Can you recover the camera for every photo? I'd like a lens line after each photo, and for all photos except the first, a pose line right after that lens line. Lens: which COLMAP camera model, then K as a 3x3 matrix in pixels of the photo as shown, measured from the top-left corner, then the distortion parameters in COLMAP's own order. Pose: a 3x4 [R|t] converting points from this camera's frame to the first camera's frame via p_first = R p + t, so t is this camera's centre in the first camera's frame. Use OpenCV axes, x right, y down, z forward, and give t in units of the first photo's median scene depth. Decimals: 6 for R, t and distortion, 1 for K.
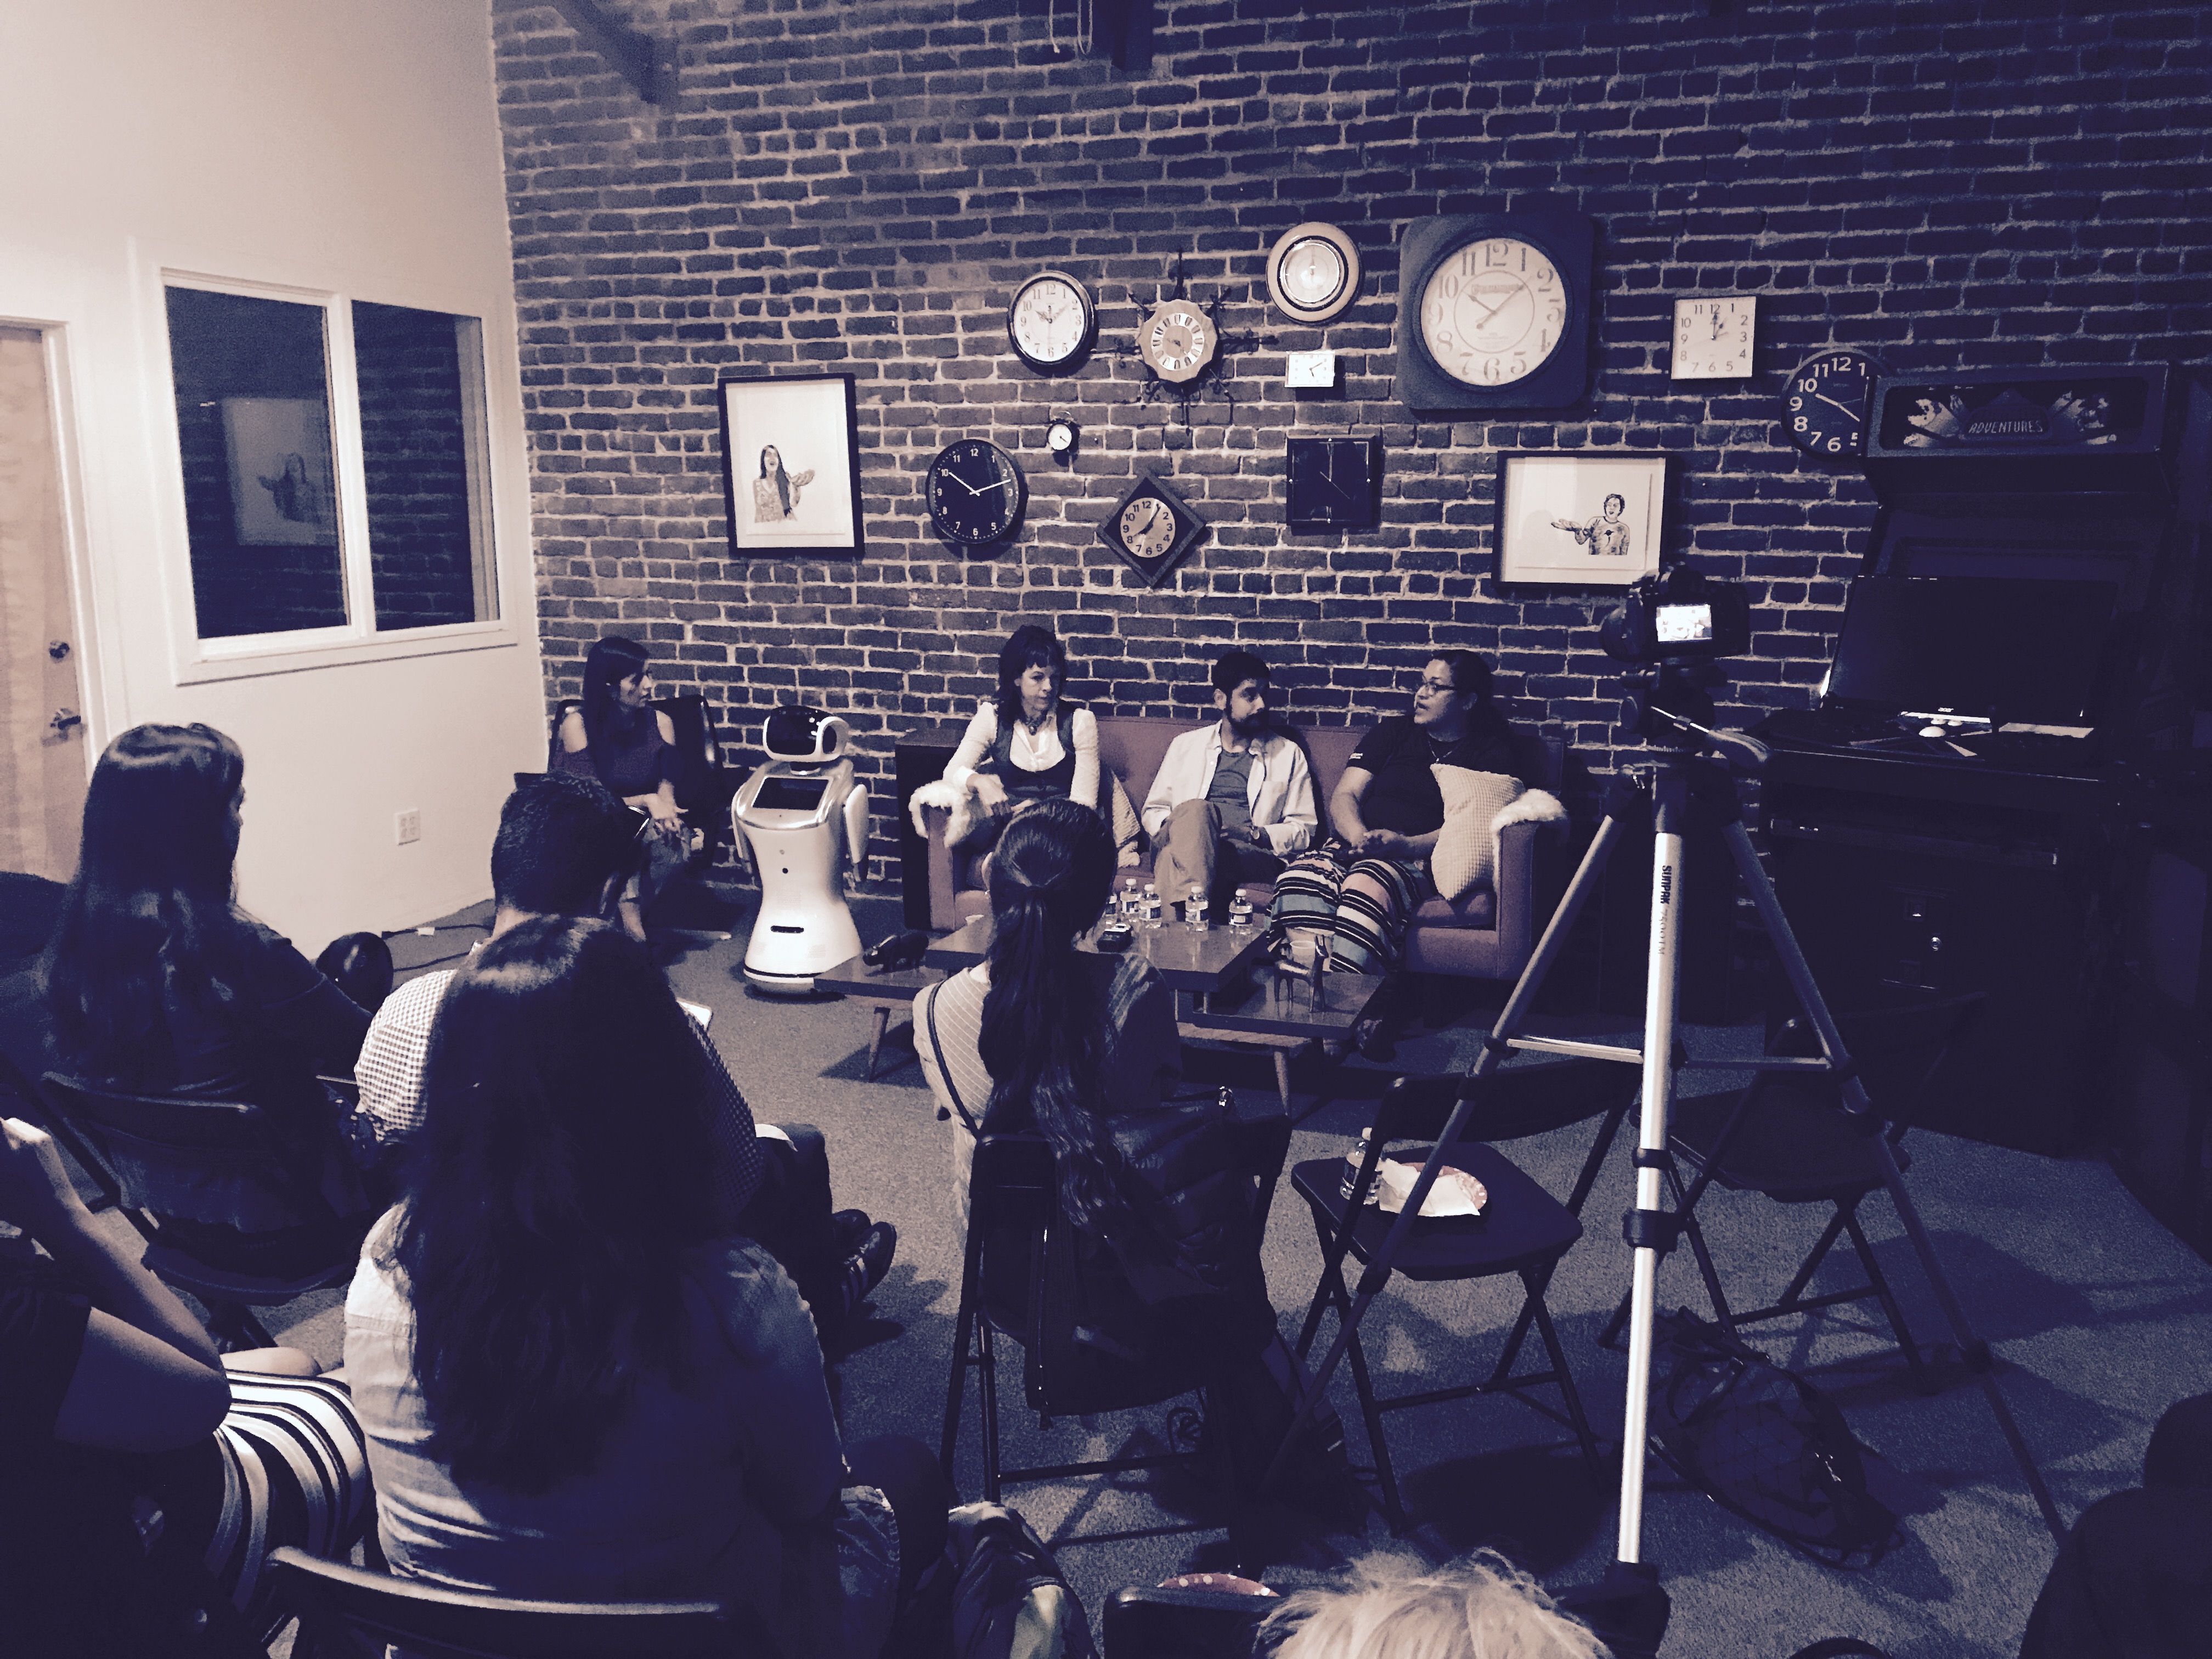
lens RADIAL K [[1816.7, 0, 1216.3], [0, 1816.7, 829.0], [0, 0, 1]] dist [0.020561, -0.020414]
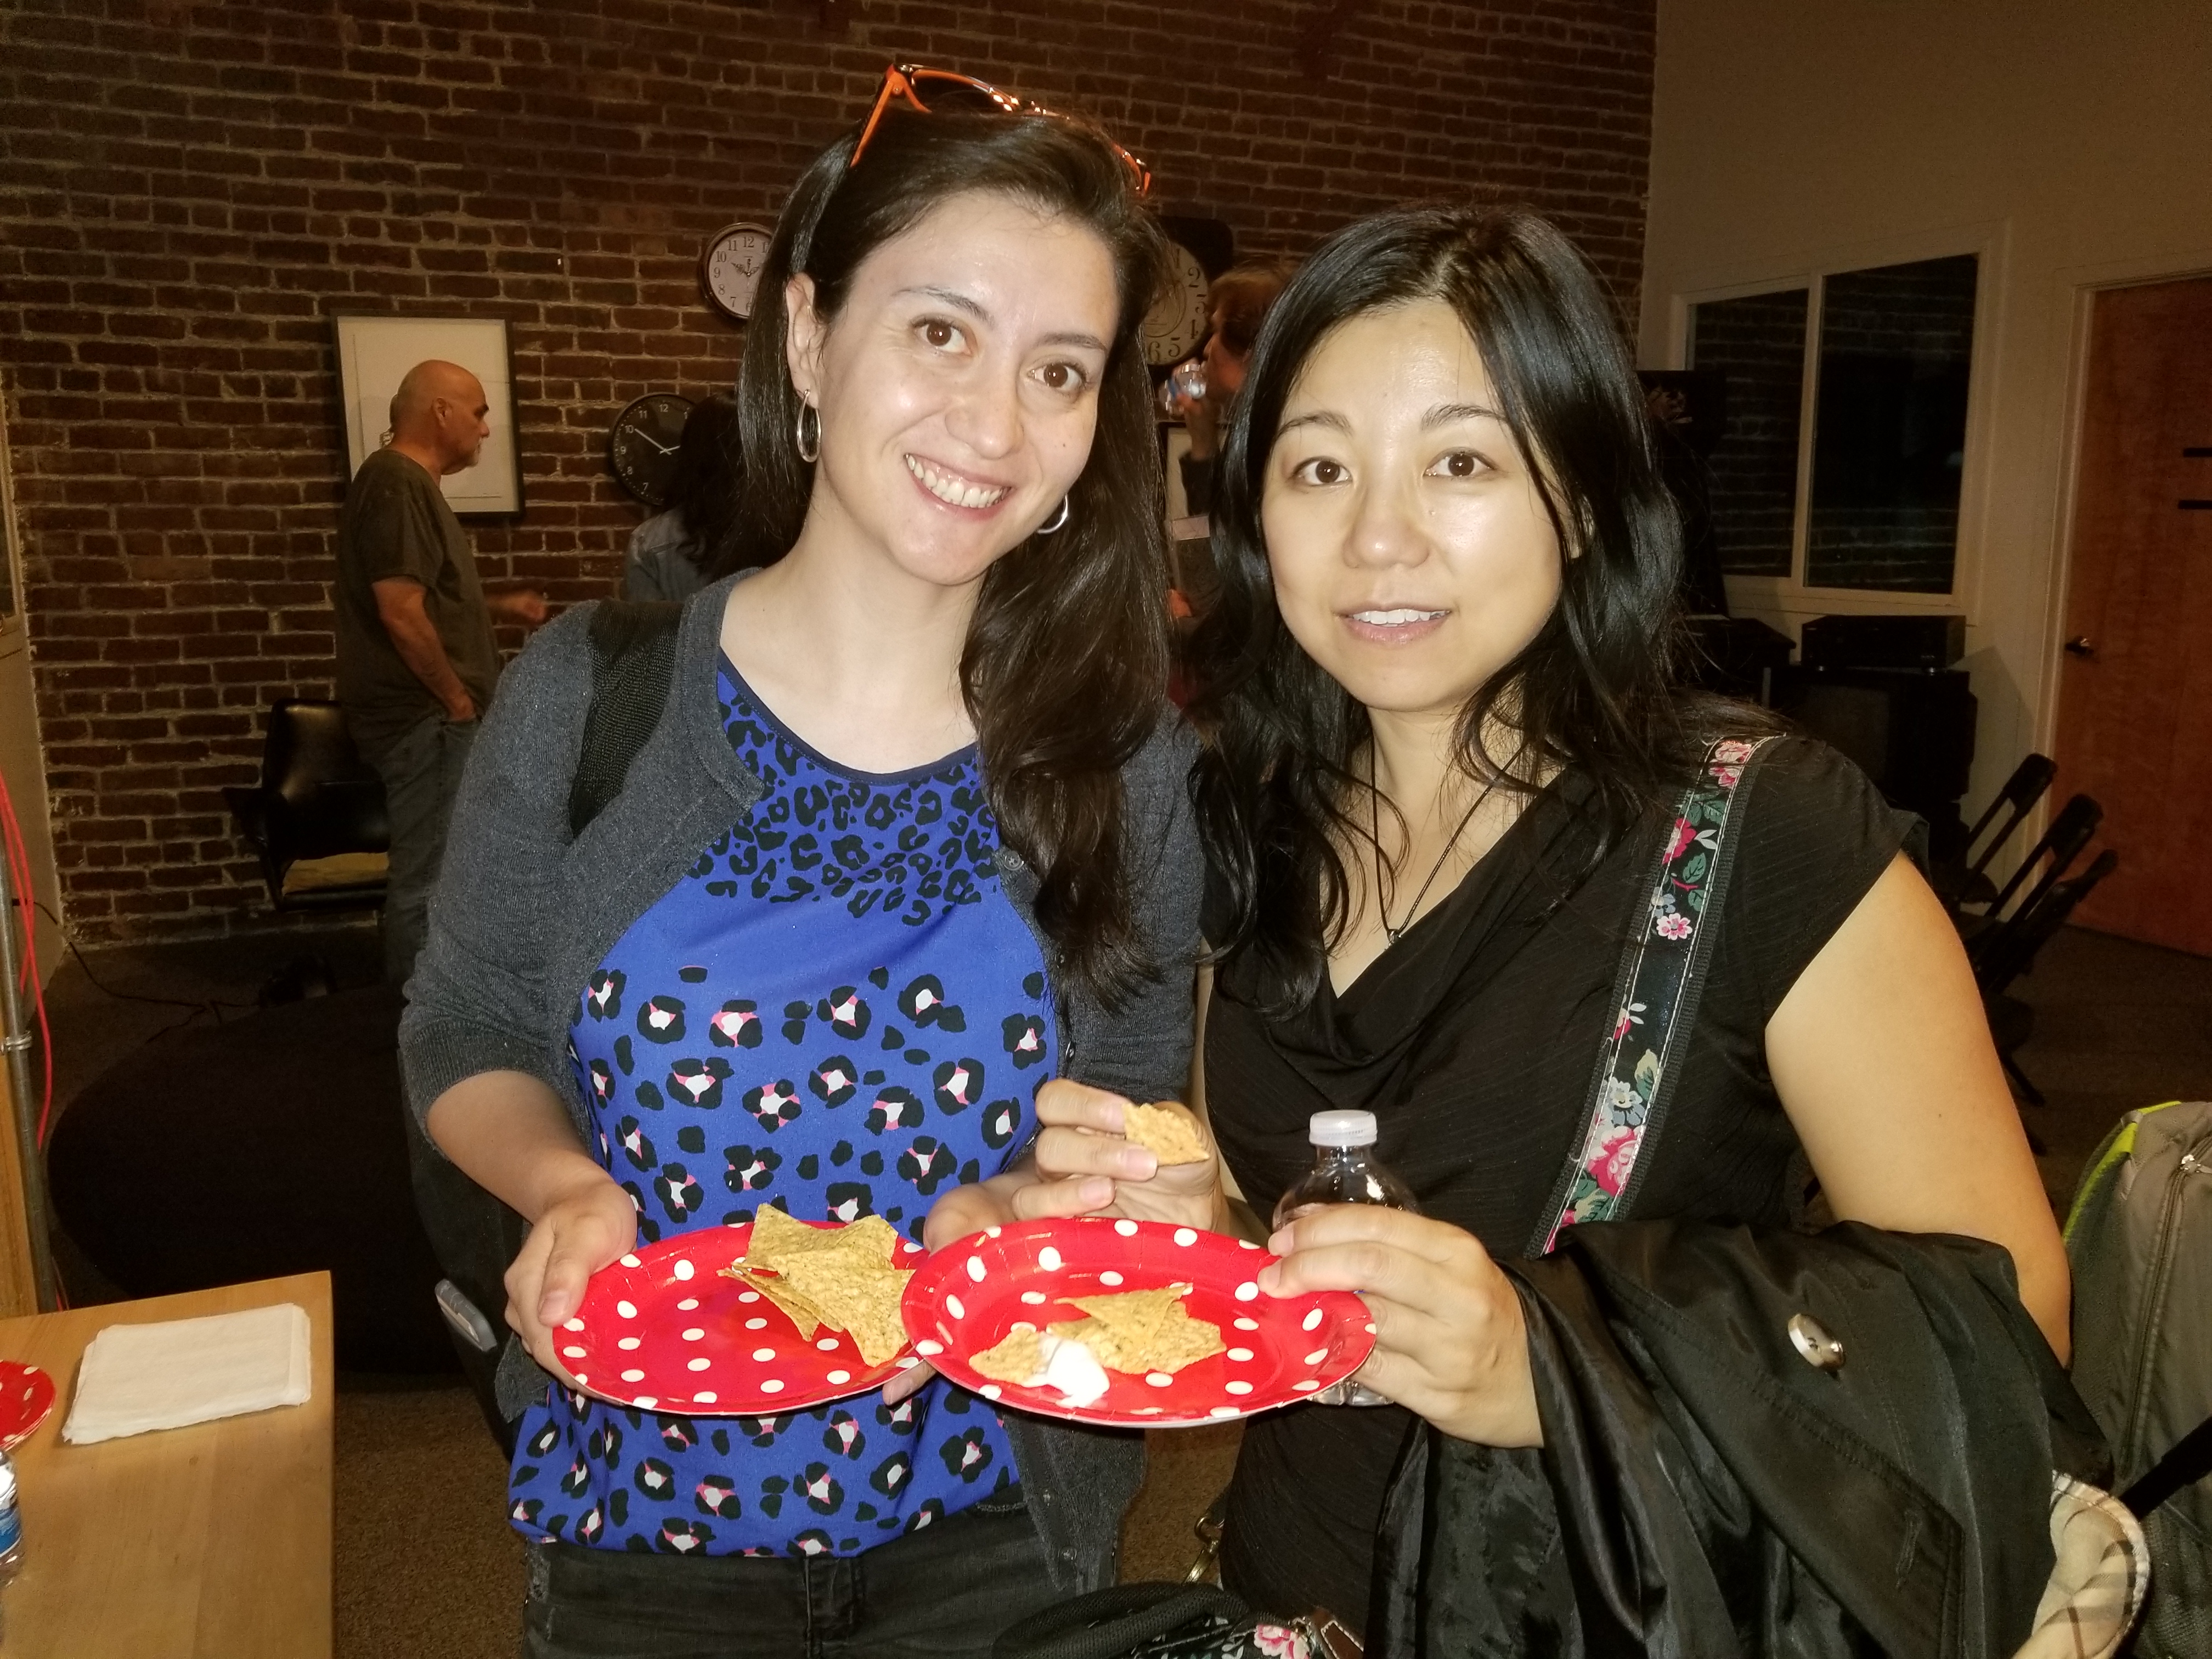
lens RADIAL K [[1801.2, 0, 1098.0], [0, 1801.2, 841.9], [0, 0, 1]] dist [0.008265, -0.008594]
pose [[0.725973, -0.128590, 0.675595, -0.619443], [0.125444, 0.990643, 0.053757, -0.007829], [-0.676186, 0.045723, 0.735311, 0.175282]]
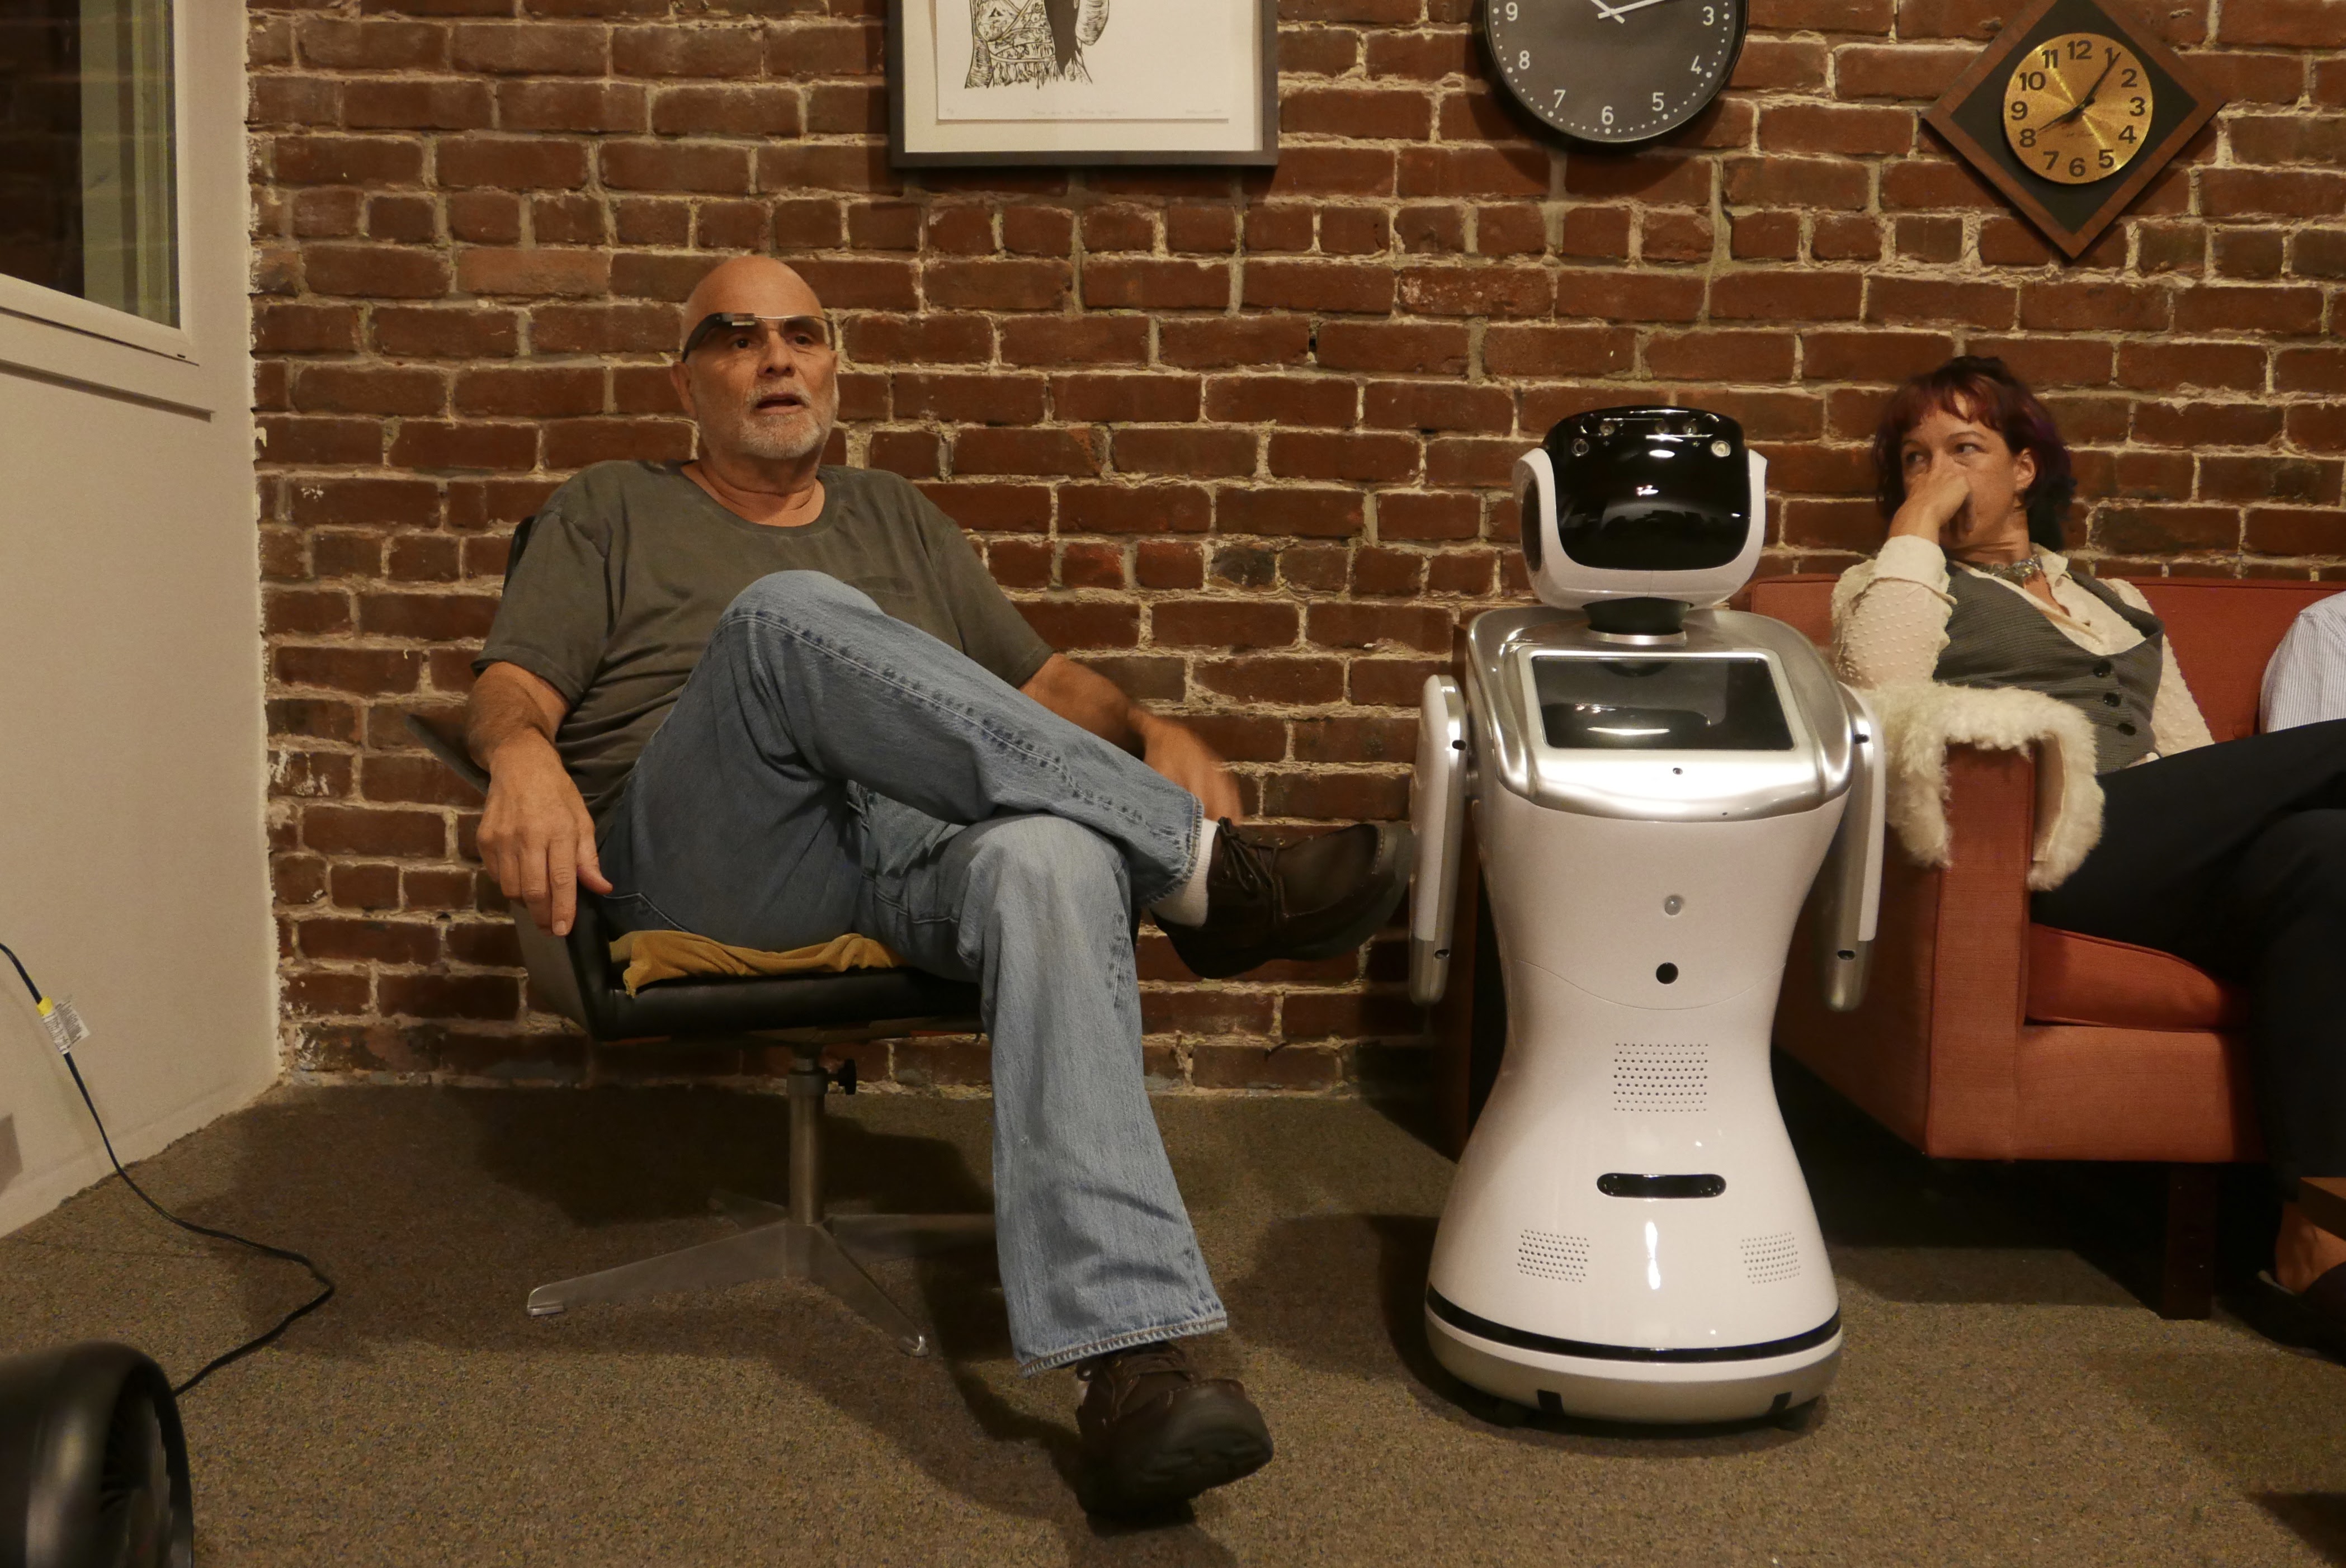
lens RADIAL K [[2051.8, 0, 1176.2], [0, 2051.8, 797.9], [0, 0, 1]] dist [-0.029374, 0.037559]
pose [[0.953295, -0.012037, 0.301802, -0.352109], [0.046832, 0.993012, -0.108321, 0.023473], [-0.298389, 0.117396, 0.947197, 0.631081]]
